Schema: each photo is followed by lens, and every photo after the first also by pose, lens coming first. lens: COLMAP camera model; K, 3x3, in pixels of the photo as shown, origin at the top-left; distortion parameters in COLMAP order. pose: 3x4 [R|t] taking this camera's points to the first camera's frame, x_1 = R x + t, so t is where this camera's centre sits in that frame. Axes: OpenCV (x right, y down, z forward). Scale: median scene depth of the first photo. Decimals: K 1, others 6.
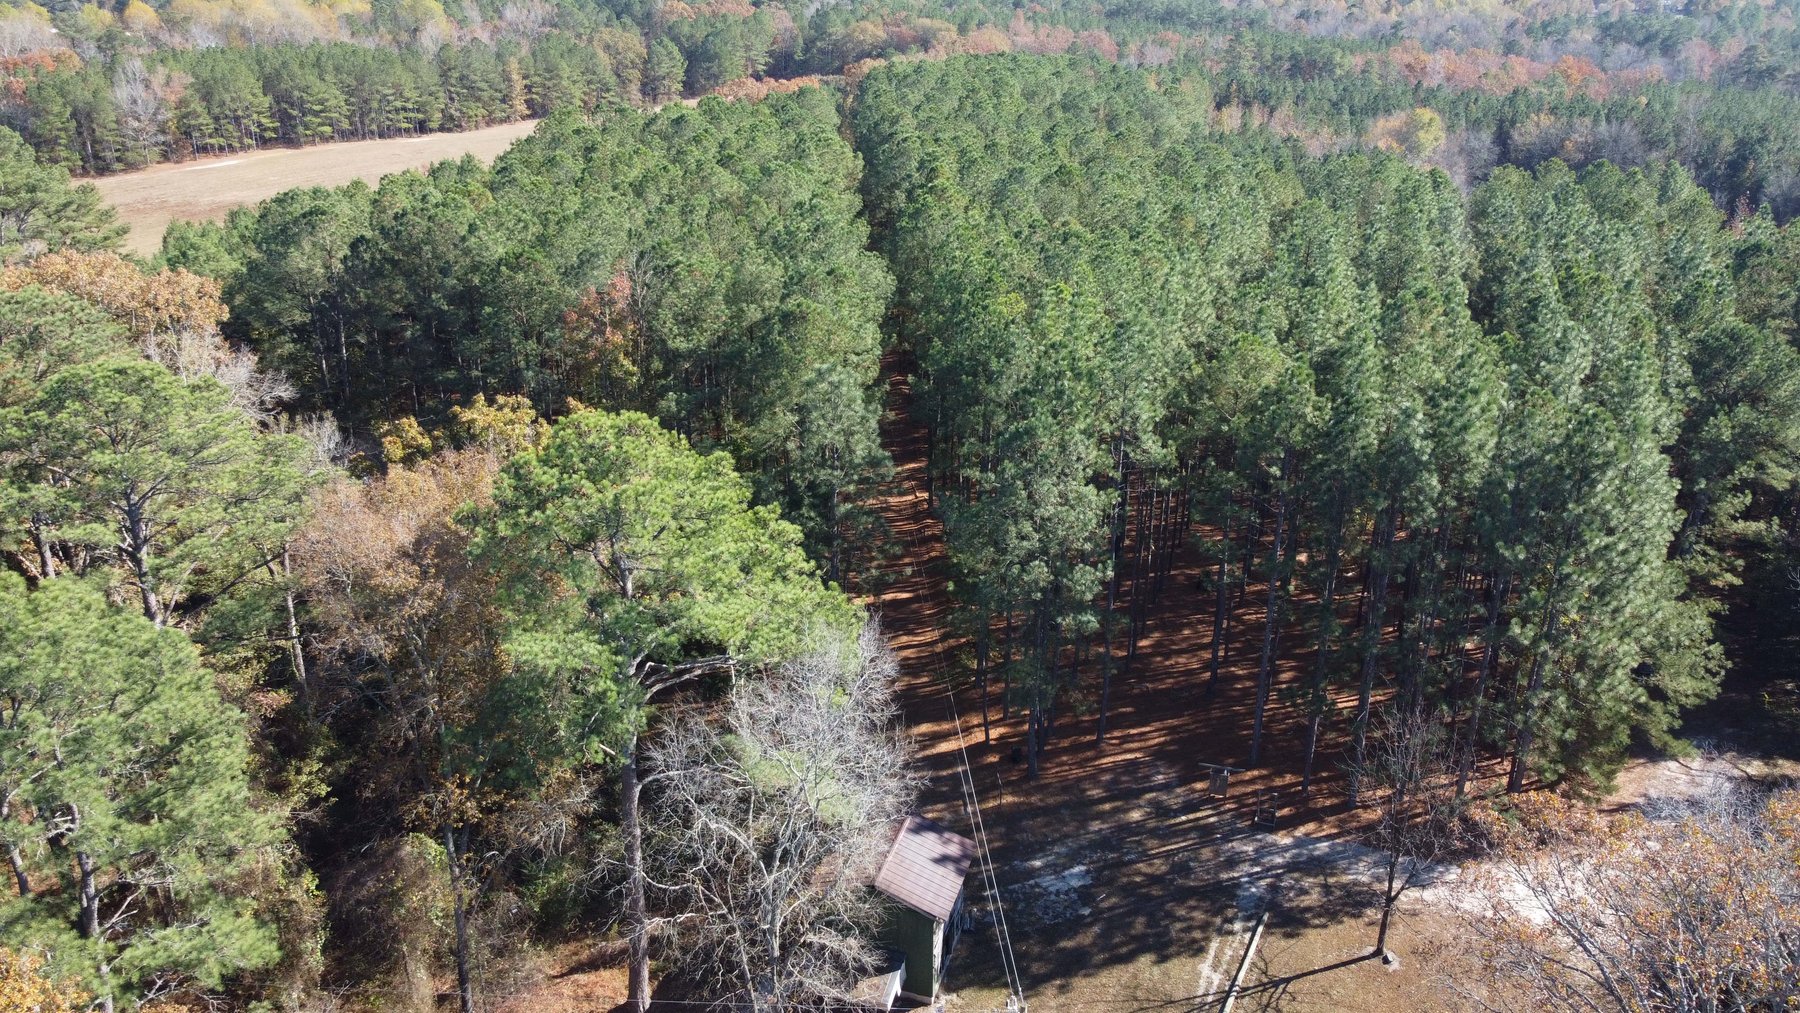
lens RADIAL K [[1368.0, 0, 895.6], [0, 1368.0, 506.4], [0, 0, 1]] dist [-0.002141, -0.011336]
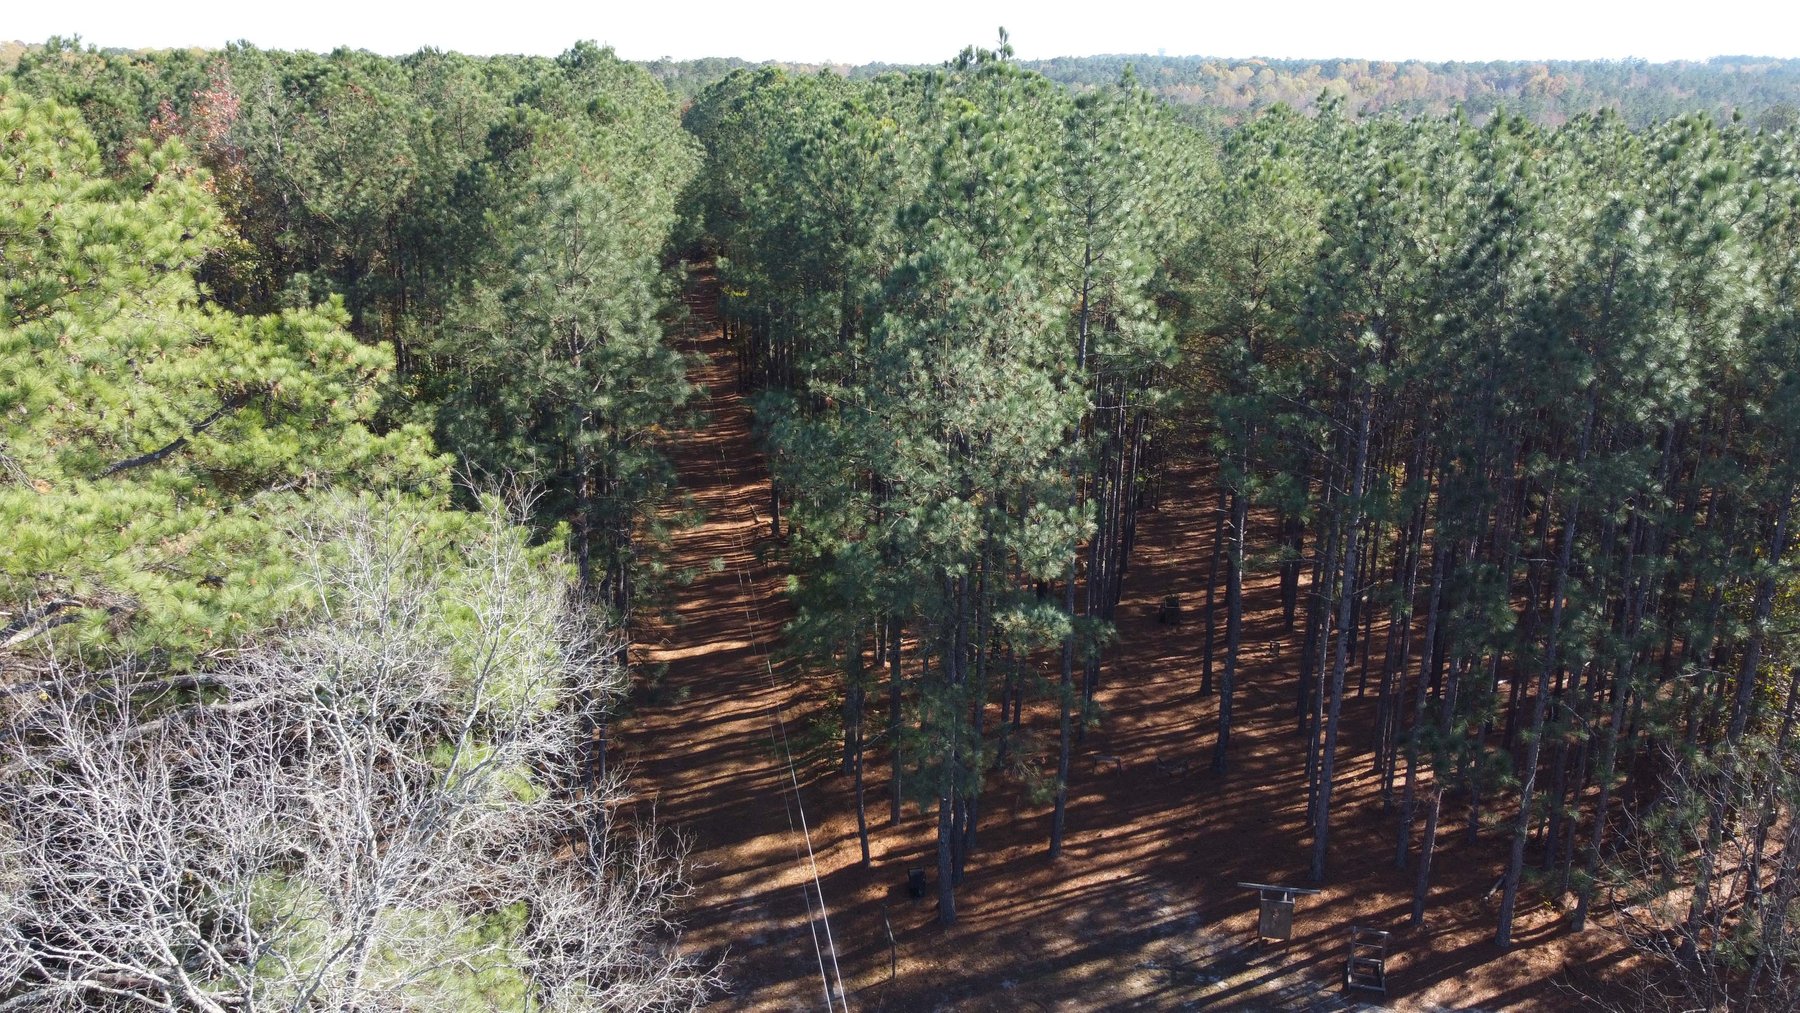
lens RADIAL K [[1368.0, 0, 904.3], [0, 1368.0, 502.4], [0, 0, 1]] dist [-0.002141, -0.011336]
pose [[0.994213, -0.023196, 0.104896, 0.026789], [0.032322, 0.995757, -0.086160, 0.073669], [-0.102452, 0.089052, 0.990744, 0.430901]]
